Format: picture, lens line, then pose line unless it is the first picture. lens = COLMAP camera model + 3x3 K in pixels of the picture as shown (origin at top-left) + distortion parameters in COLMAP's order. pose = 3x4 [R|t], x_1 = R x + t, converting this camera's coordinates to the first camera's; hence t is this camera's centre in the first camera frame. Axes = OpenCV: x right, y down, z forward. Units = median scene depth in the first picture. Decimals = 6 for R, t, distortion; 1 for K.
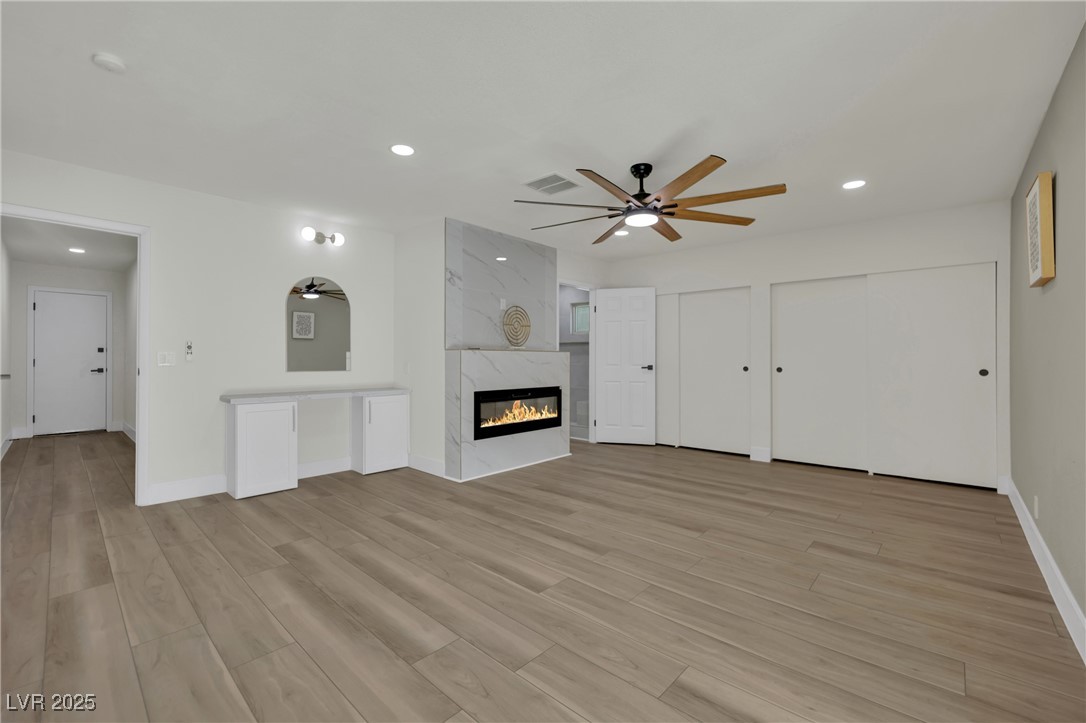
lens RADIAL K [[452.9, 0, 543.0], [0, 452.9, 361.5], [0, 0, 1]] dist [0.009160, 0.000043]
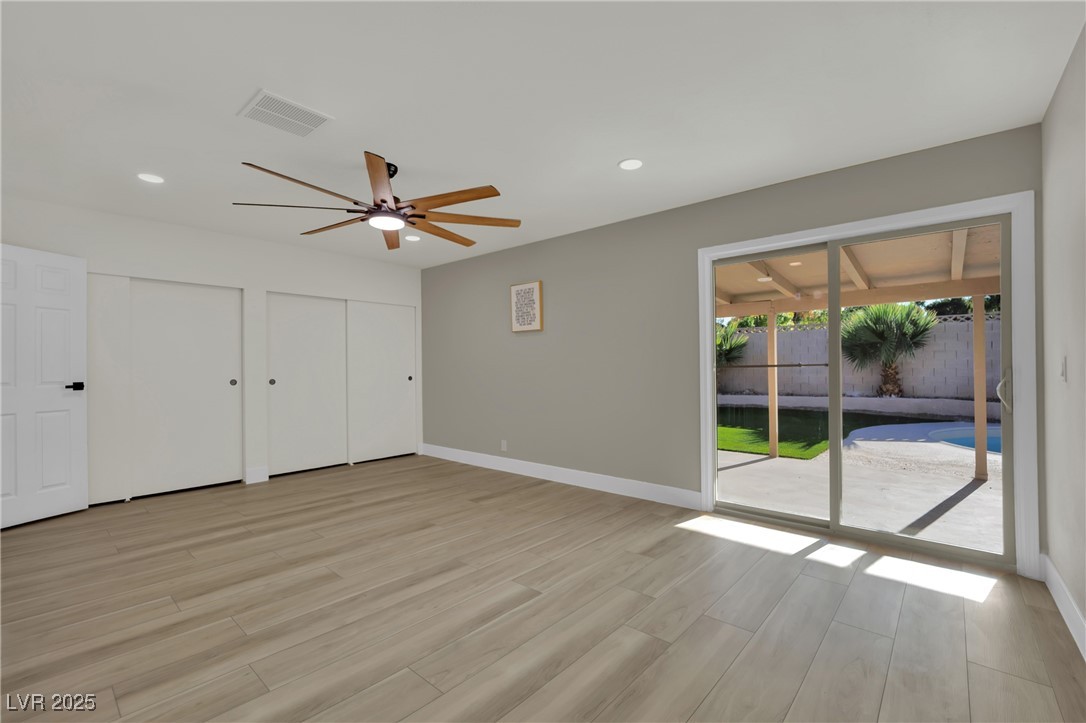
lens RADIAL K [[472.3, 0, 543.0], [0, 472.3, 361.5], [0, 0, 1]] dist [0.000230, 0.000237]
pose [[-0.022023, 0.021080, 0.999535, -0.823866], [0.006520, 0.999759, -0.020941, 0.000879], [-0.999736, 0.006056, -0.022155, 0.758958]]
